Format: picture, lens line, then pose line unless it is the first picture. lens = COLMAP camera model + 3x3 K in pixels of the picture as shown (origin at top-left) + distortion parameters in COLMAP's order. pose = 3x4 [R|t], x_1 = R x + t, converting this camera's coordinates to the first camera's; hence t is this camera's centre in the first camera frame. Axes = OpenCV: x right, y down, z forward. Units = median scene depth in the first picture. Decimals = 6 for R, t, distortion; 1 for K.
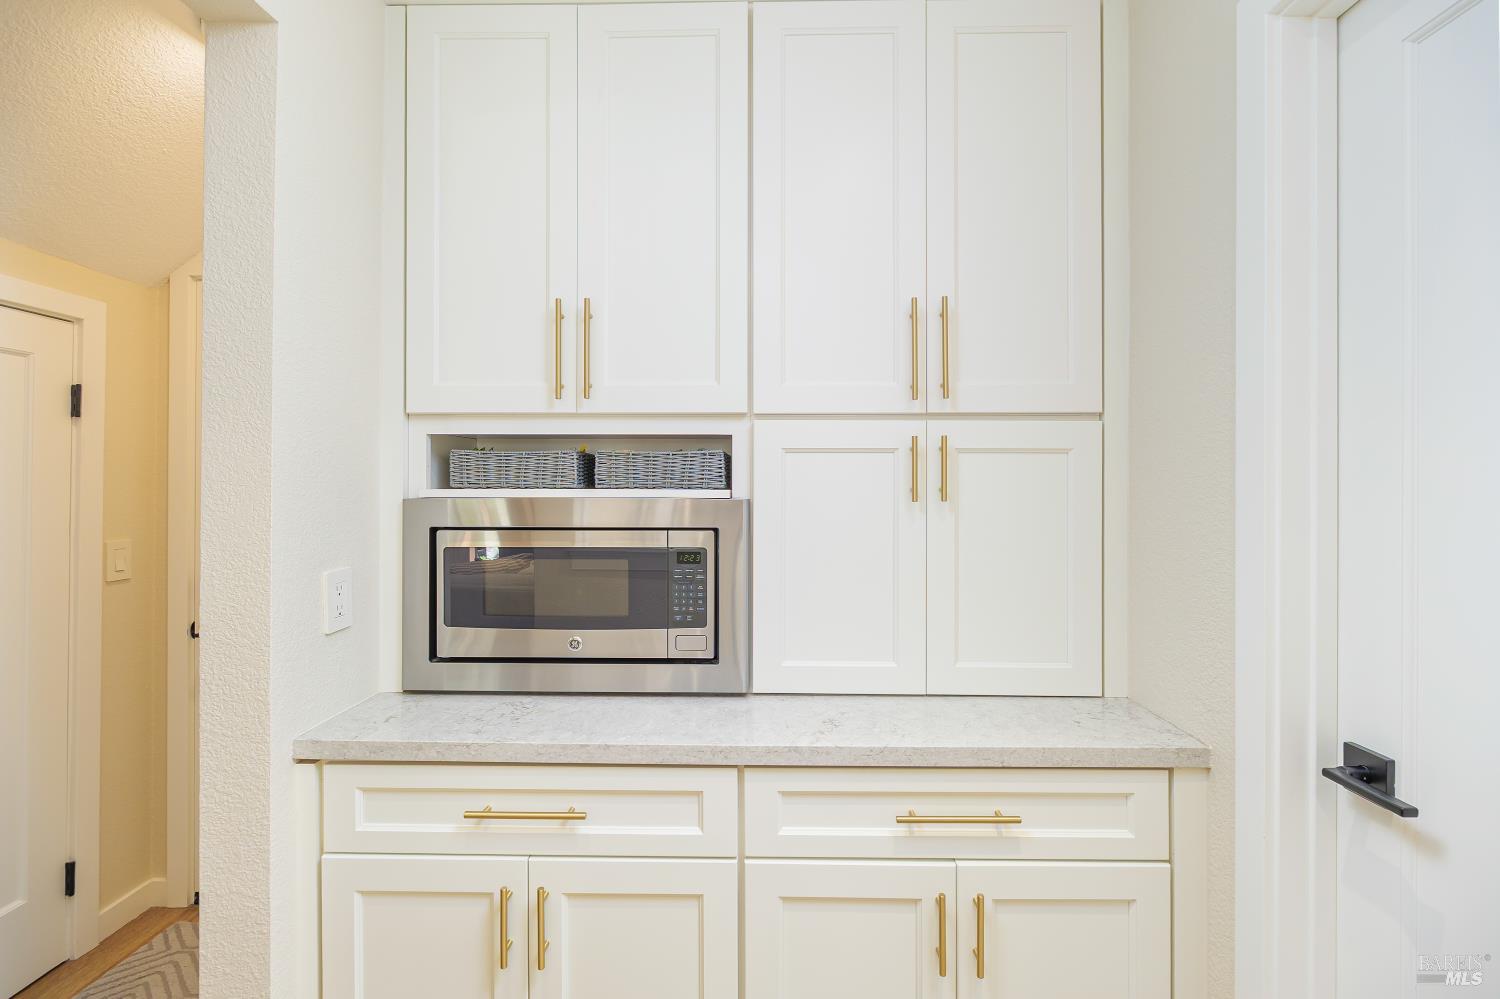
lens RADIAL K [[663.2, 0, 749.7], [0, 663.2, 501.5], [0, 0, 1]] dist [-0.000756, -0.000885]
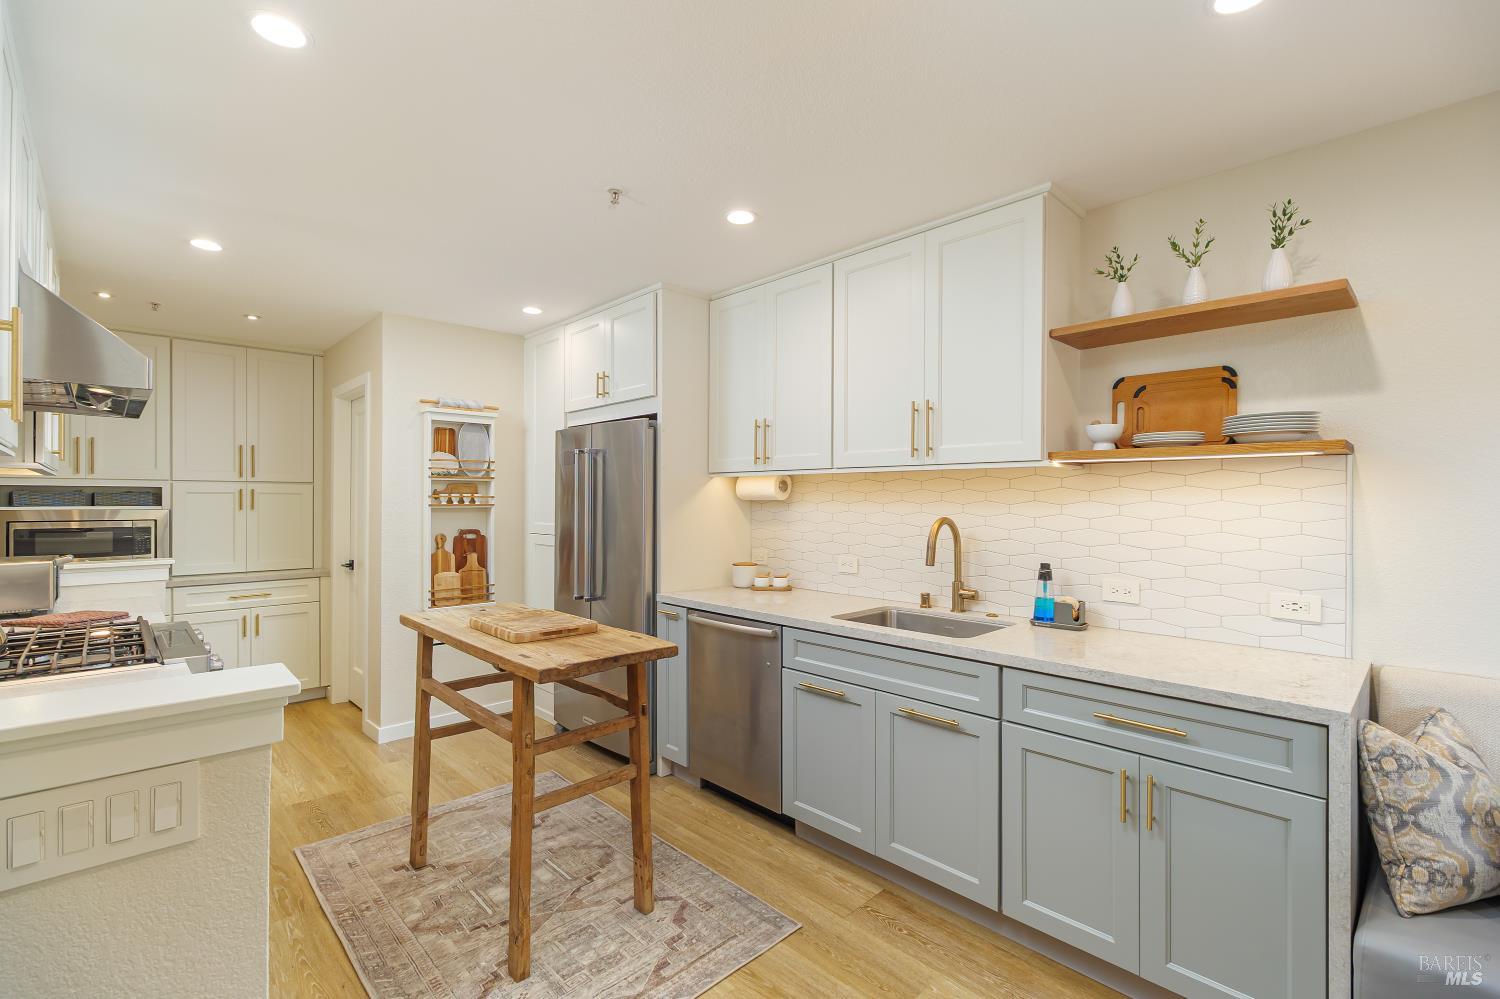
lens RADIAL K [[663.2, 0, 754.0], [0, 663.2, 501.3], [0, 0, 1]] dist [-0.000756, -0.000885]
pose [[0.704074, -0.003823, 0.710116, -0.270325], [-0.001643, 0.999974, 0.007013, -0.064763], [-0.710125, -0.006105, 0.704050, -2.933623]]
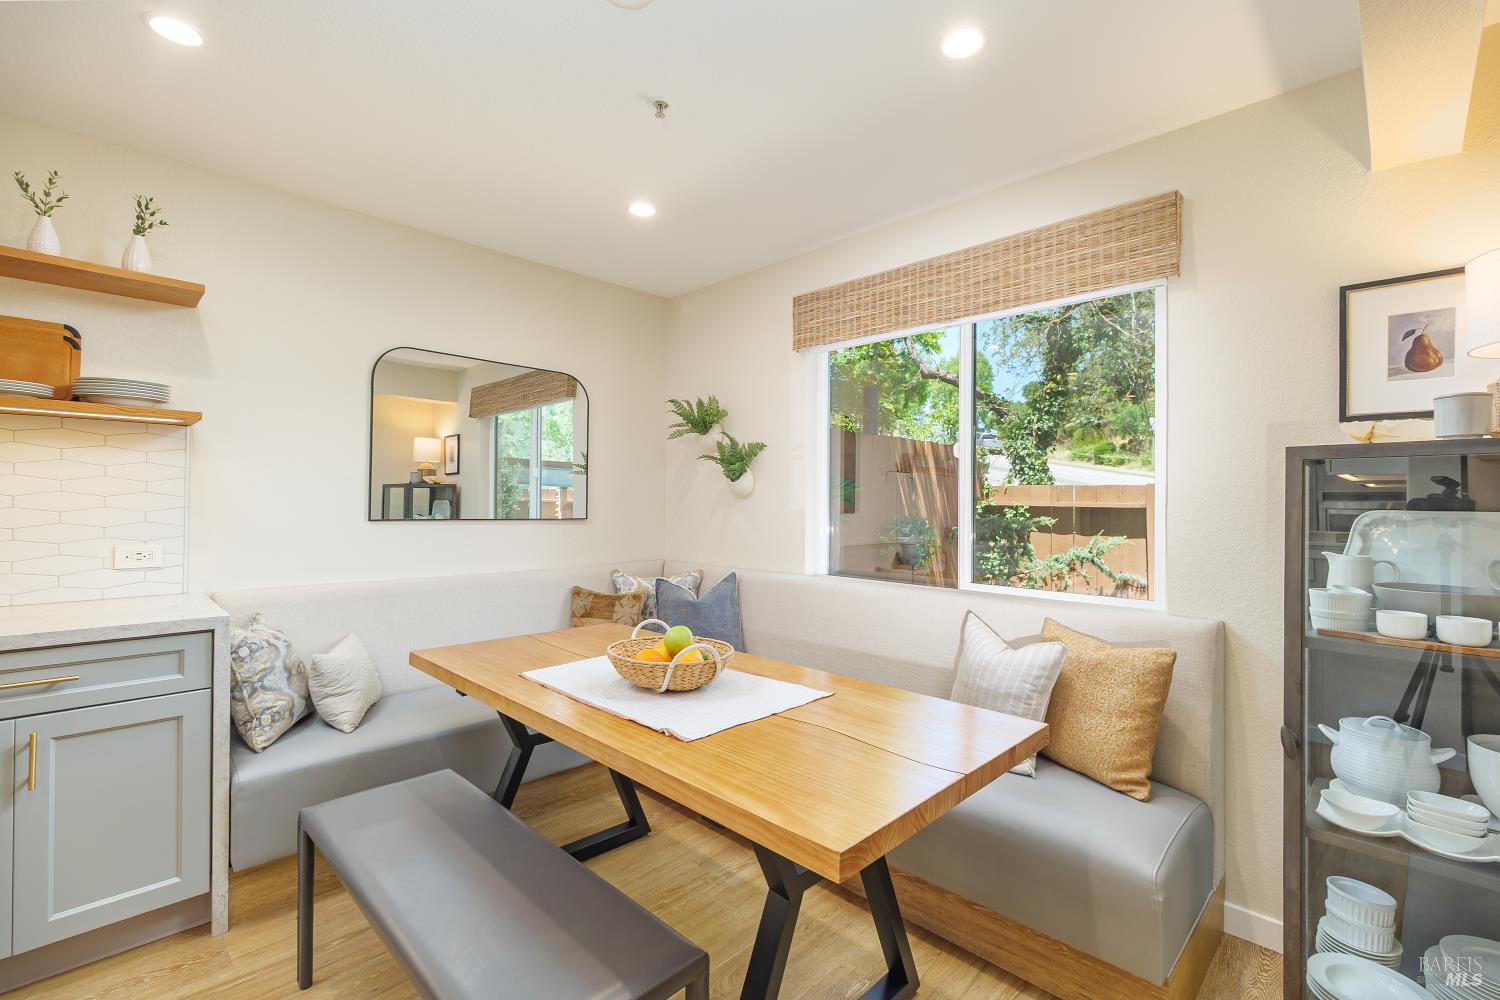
lens RADIAL K [[663.2, 0, 763.0], [0, 663.2, 496.7], [0, 0, 1]] dist [-0.000756, -0.000885]
pose [[-0.732433, -0.001303, 0.680838, -0.614818], [-0.011759, 0.999873, -0.010737, 0.019984], [-0.680738, -0.015870, -0.732355, -2.628979]]
